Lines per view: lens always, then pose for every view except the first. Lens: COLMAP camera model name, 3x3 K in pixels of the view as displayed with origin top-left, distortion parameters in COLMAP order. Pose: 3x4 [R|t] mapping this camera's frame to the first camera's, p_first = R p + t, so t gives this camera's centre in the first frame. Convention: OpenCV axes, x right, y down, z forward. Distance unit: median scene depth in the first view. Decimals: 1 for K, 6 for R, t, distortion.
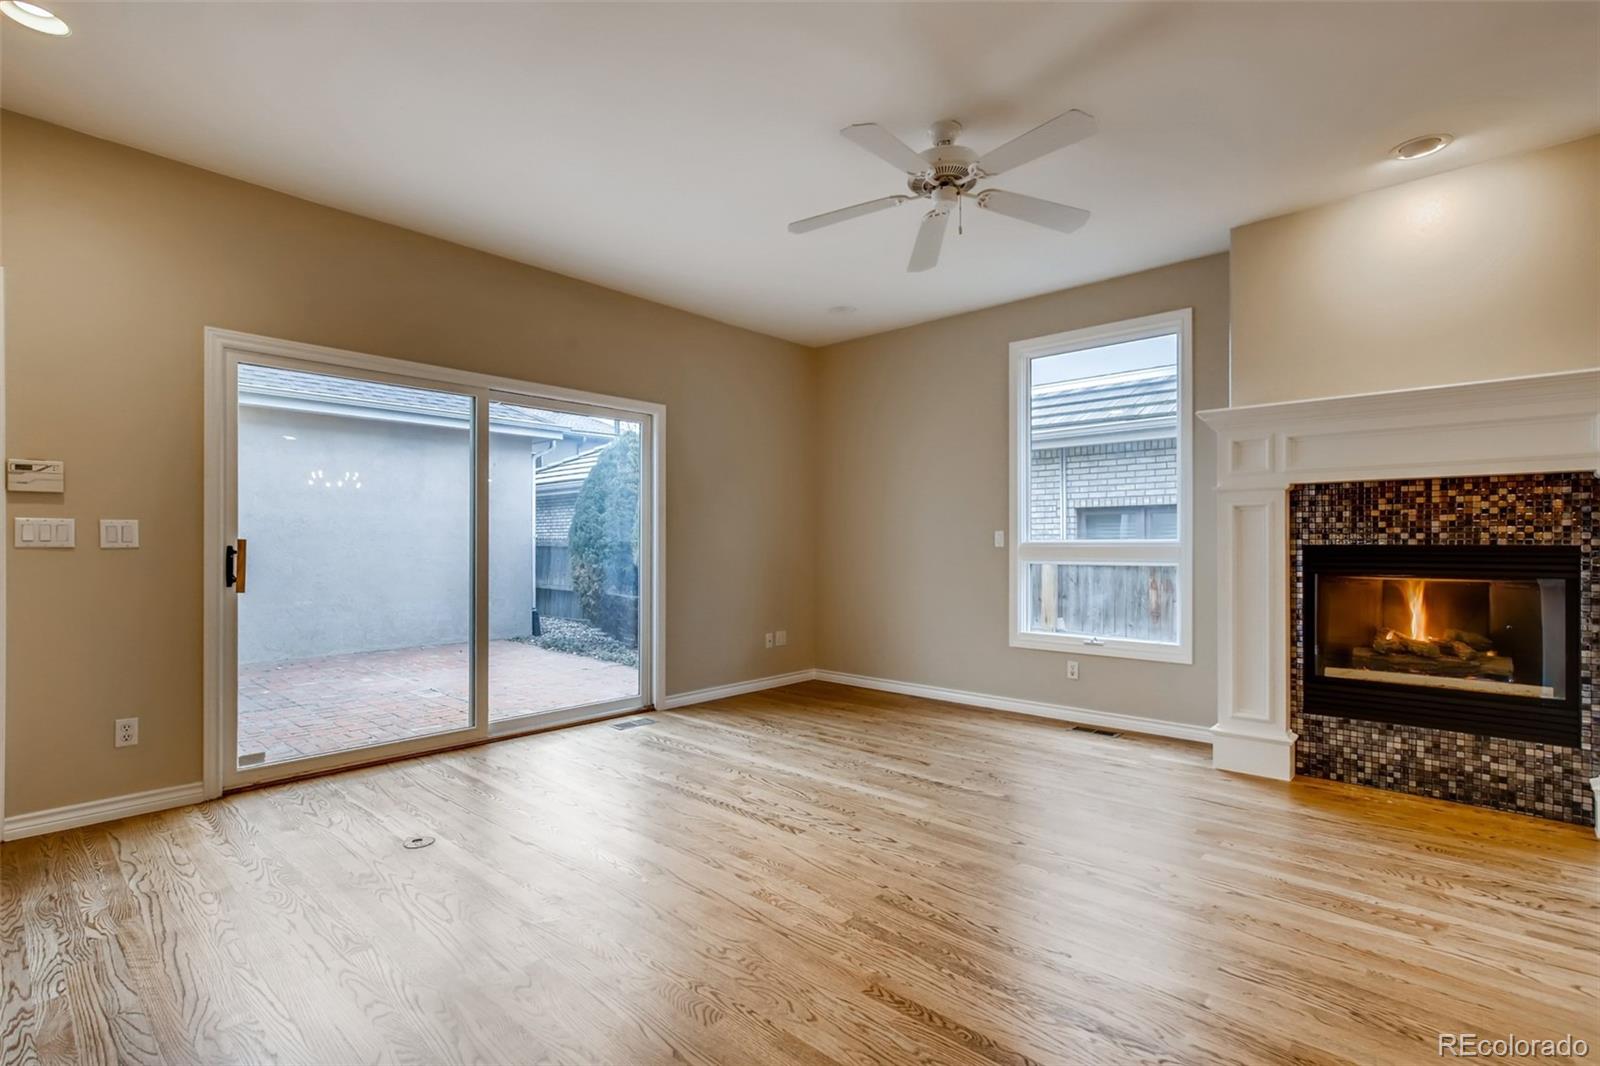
lens RADIAL K [[741.4, 0, 820.0], [0, 741.4, 547.9], [0, 0, 1]] dist [0.001625, 0.001601]
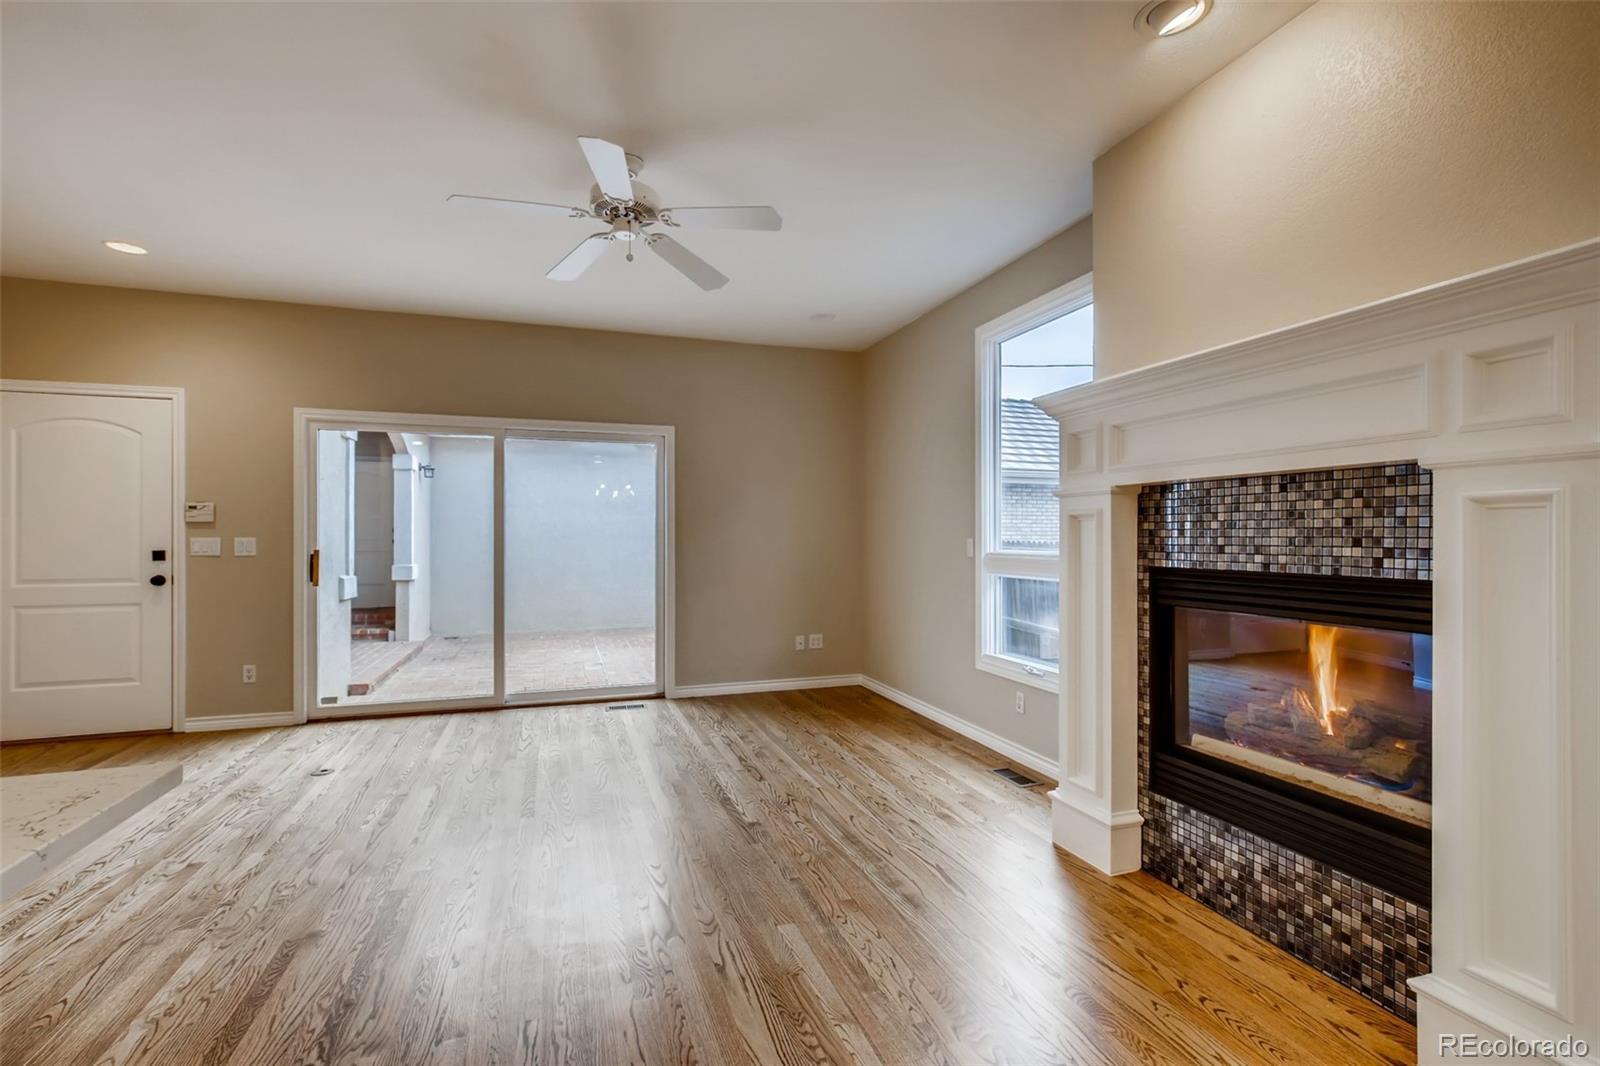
lens RADIAL K [[741.4, 0, 804.2], [0, 741.4, 539.5], [0, 0, 1]] dist [0.001625, 0.001601]
pose [[0.872002, 0.001351, -0.489500, 0.763585], [-0.000311, 0.999998, 0.002206, -0.034540], [0.489502, -0.001772, 0.872001, 0.190082]]
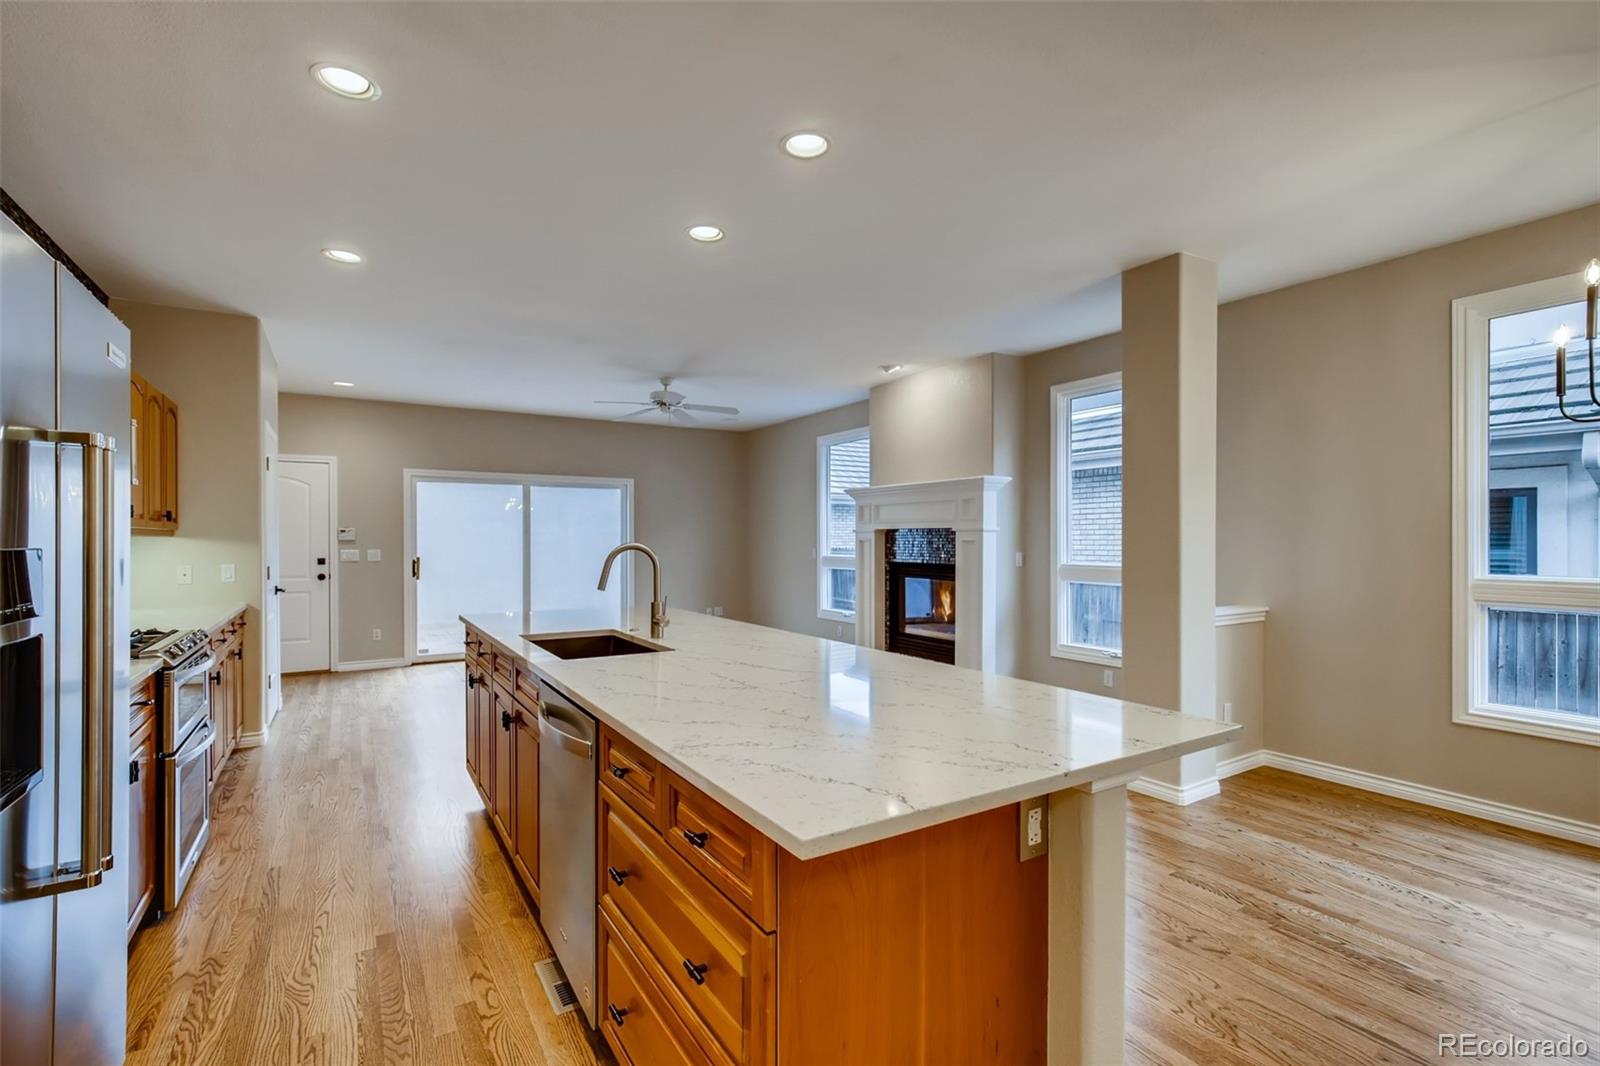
lens RADIAL K [[741.4, 0, 814.2], [0, 741.4, 545.6], [0, 0, 1]] dist [0.001625, 0.001601]
pose [[0.964432, 0.000780, -0.264331, 1.030939], [0.001169, 0.999973, 0.007216, -0.061681], [0.264329, -0.007268, 0.964405, -0.914790]]
